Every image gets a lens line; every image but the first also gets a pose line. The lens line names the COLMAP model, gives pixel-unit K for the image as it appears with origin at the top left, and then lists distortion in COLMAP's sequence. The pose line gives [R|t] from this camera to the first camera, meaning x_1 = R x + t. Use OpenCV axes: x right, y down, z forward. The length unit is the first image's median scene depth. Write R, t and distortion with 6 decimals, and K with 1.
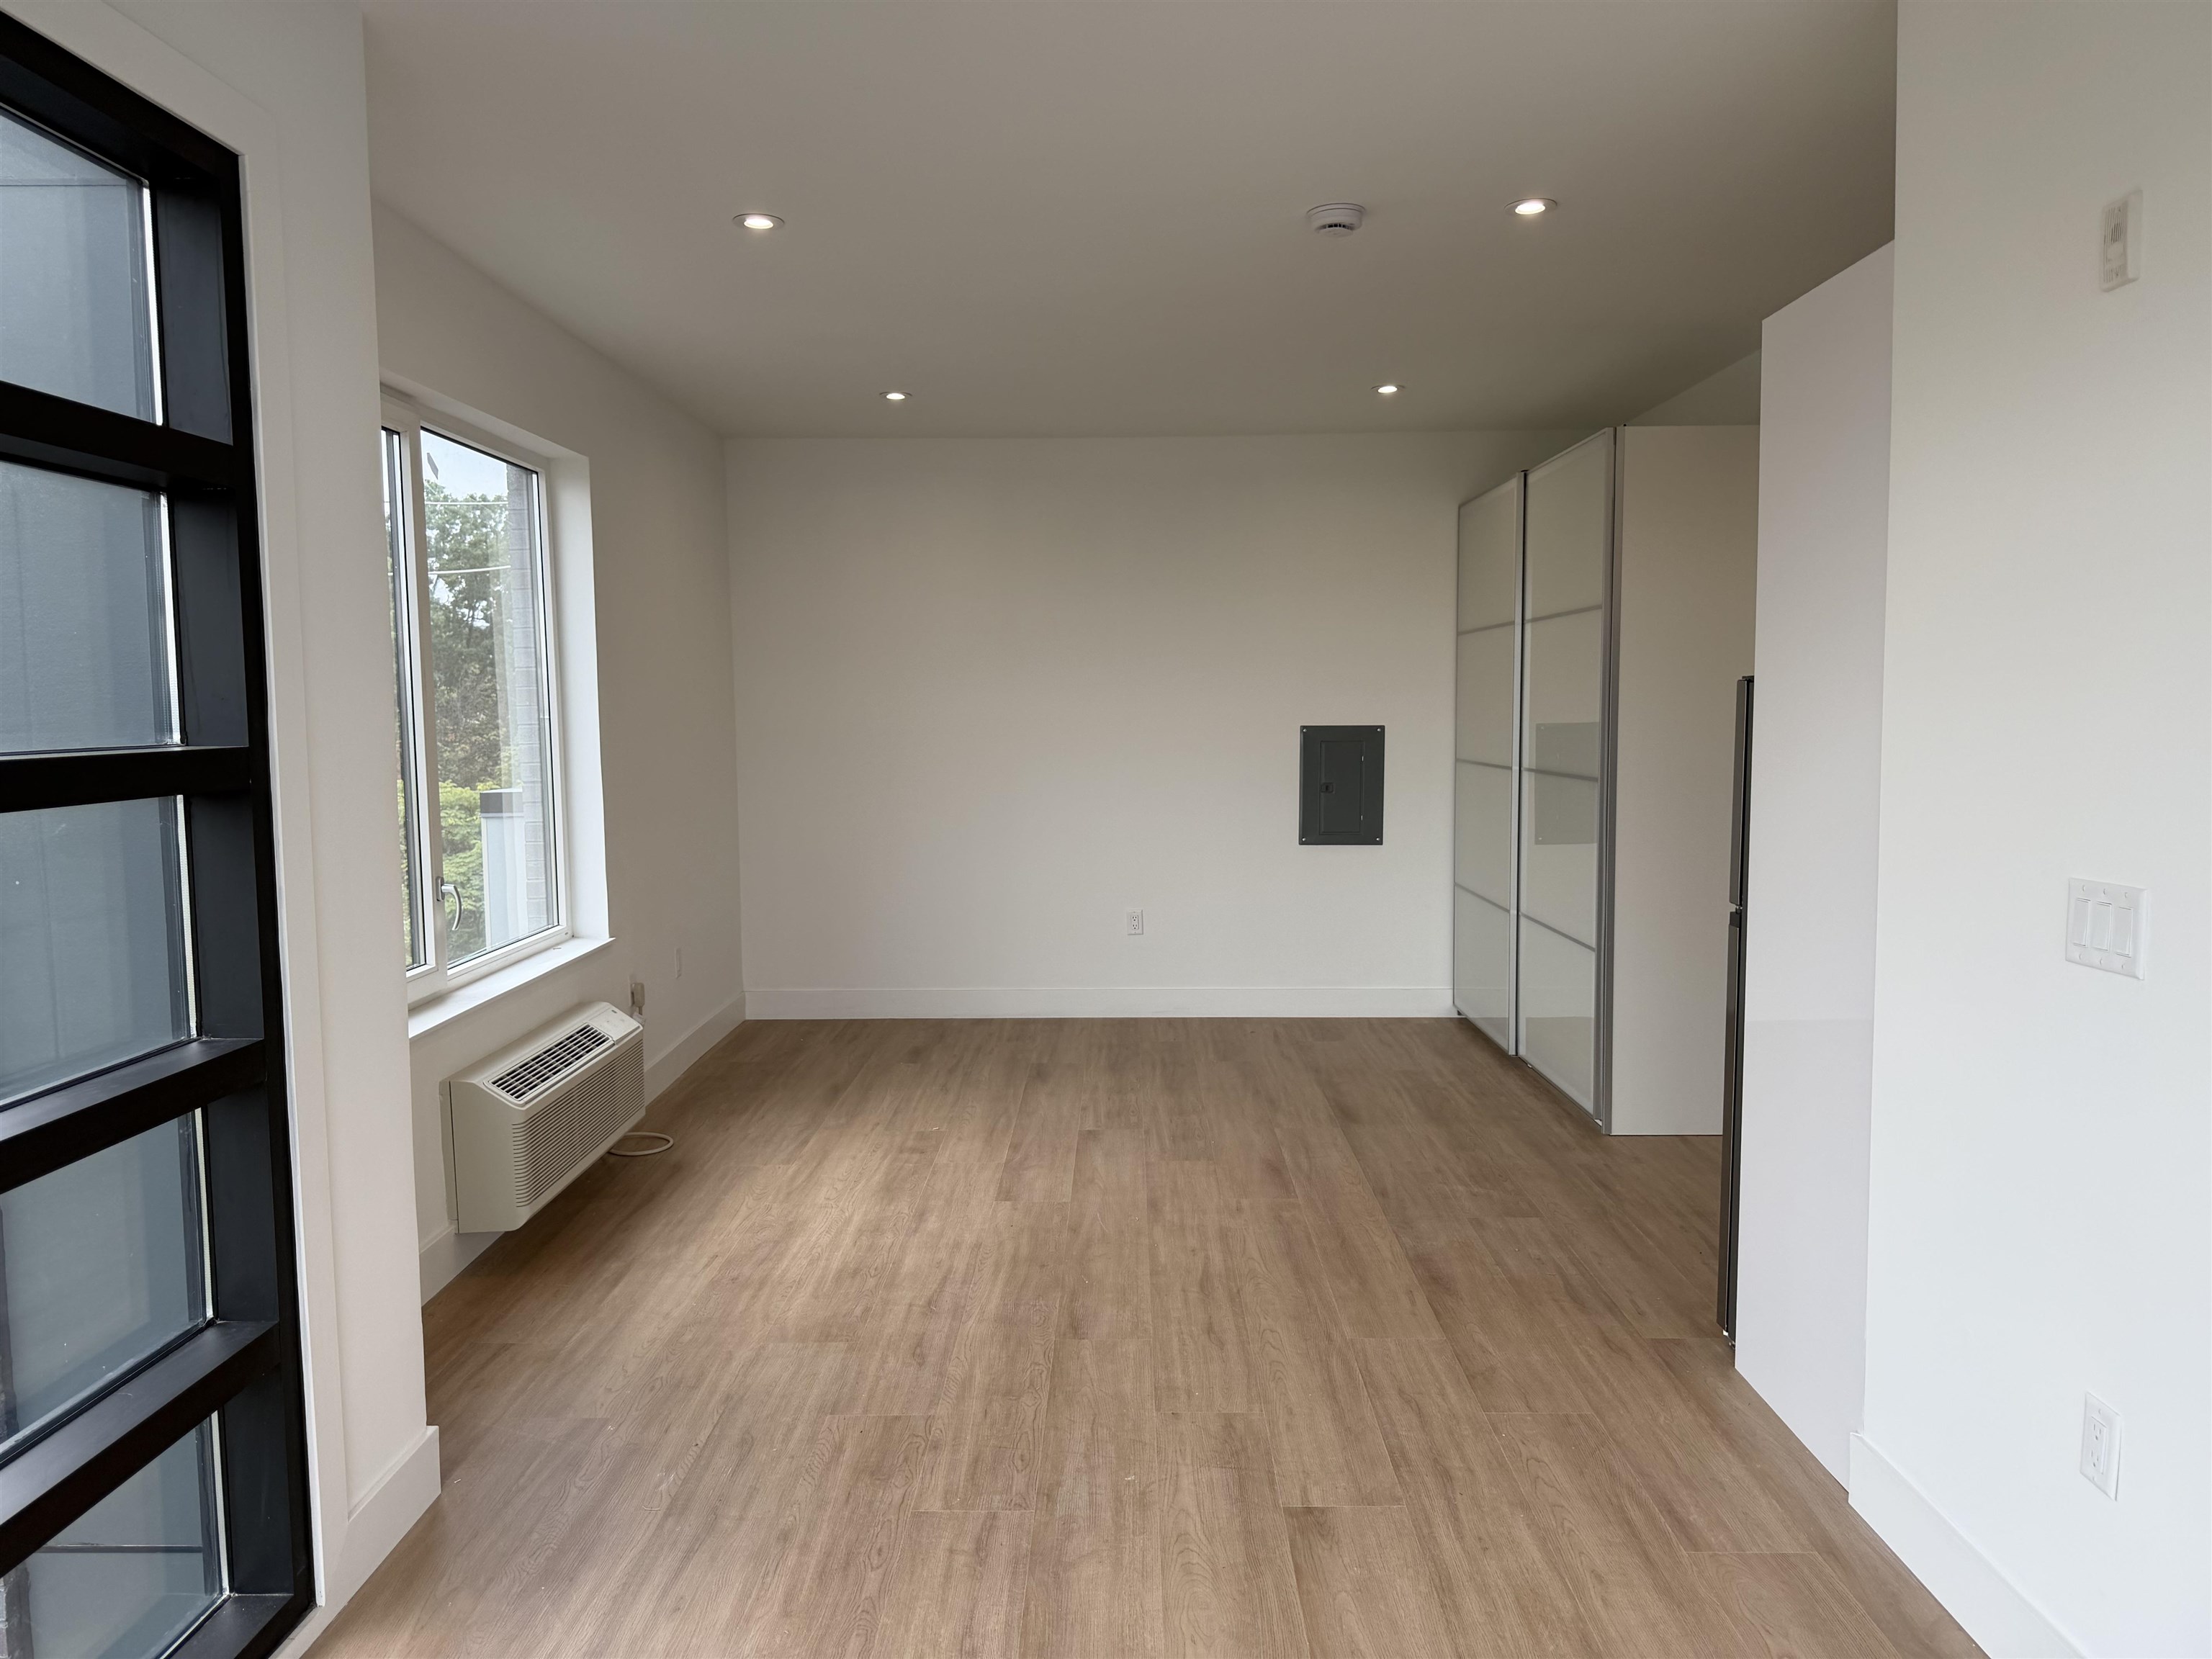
lens RADIAL K [[1549.8, 0, 1098.5], [0, 1549.8, 825.7], [0, 0, 1]] dist [0.120588, -0.240454]
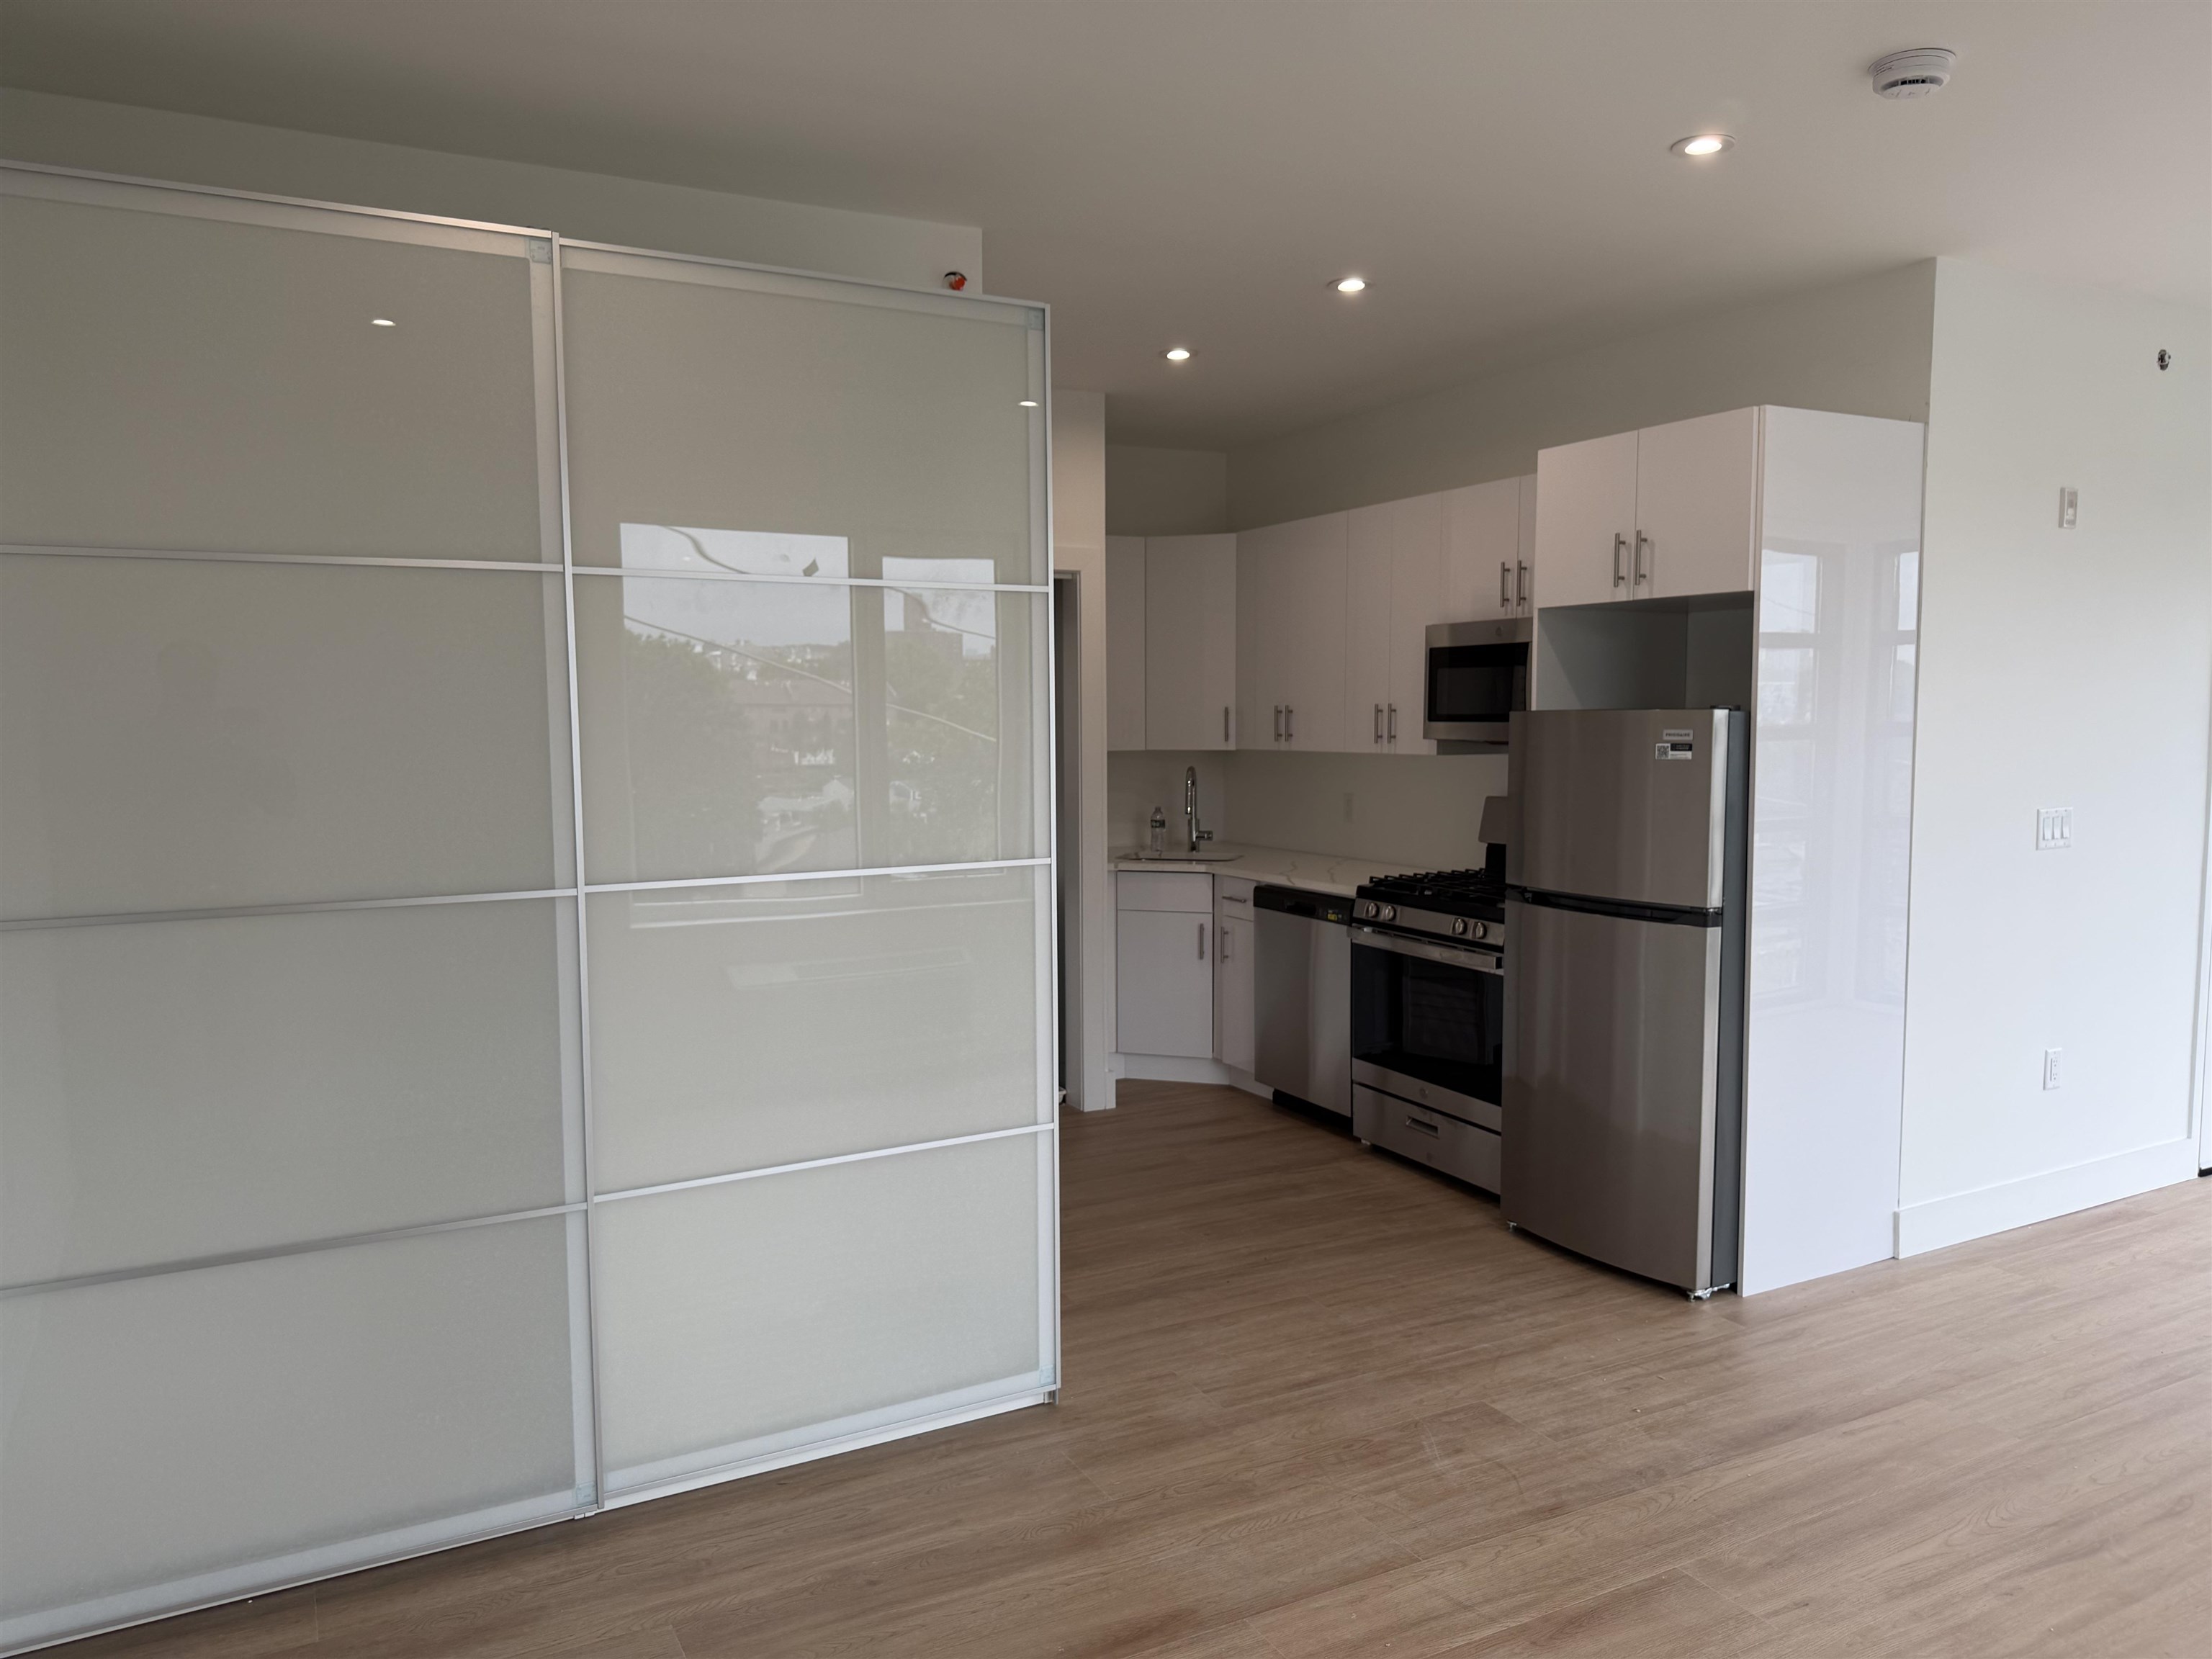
lens RADIAL K [[1555.3, 0, 1105.3], [0, 1555.3, 843.2], [0, 0, 1]] dist [0.035266, -0.052715]
pose [[-0.482639, -0.061931, 0.873627, -0.259722], [0.081104, 0.990050, 0.114991, -0.115979], [-0.872056, 0.126354, -0.472814, 1.380448]]
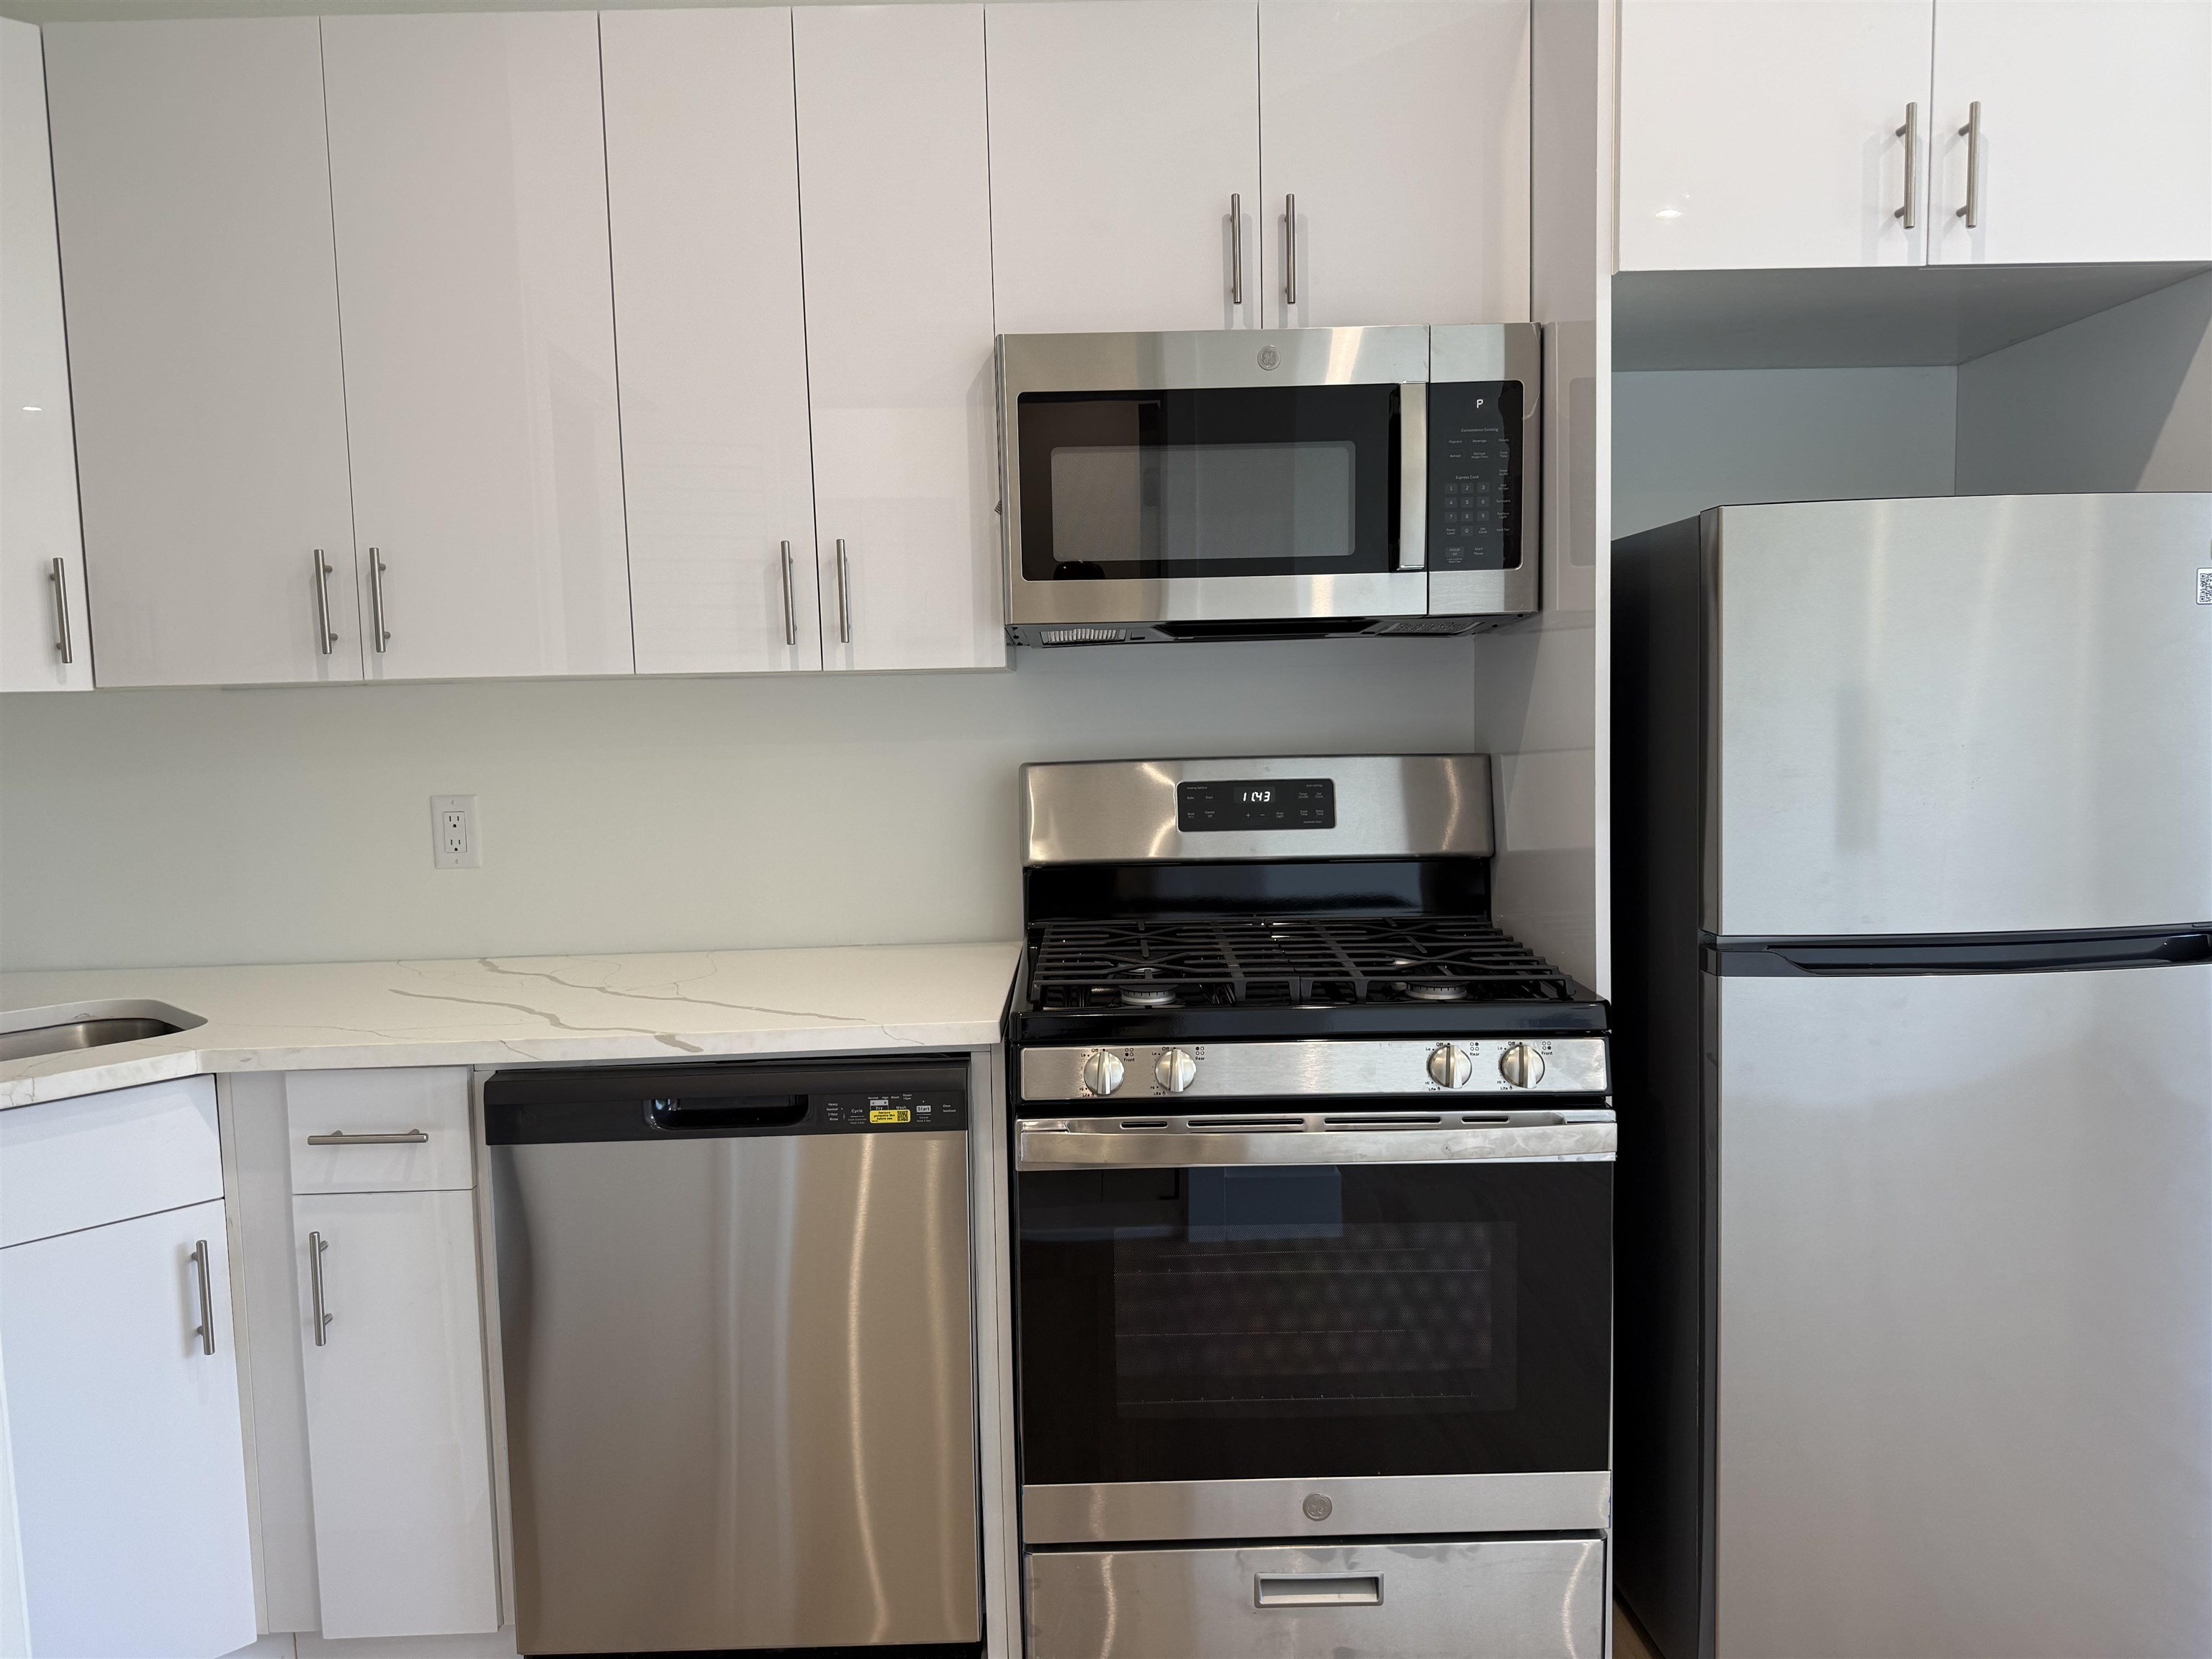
lens RADIAL K [[1569.5, 0, 1112.9], [0, 1569.5, 811.4], [0, 0, 1]] dist [0.122515, -0.164682]
pose [[-0.999094, 0.037191, -0.020695, 0.581935], [0.032957, 0.983704, 0.176749, -0.069773], [0.026931, 0.175907, -0.984038, 1.106618]]
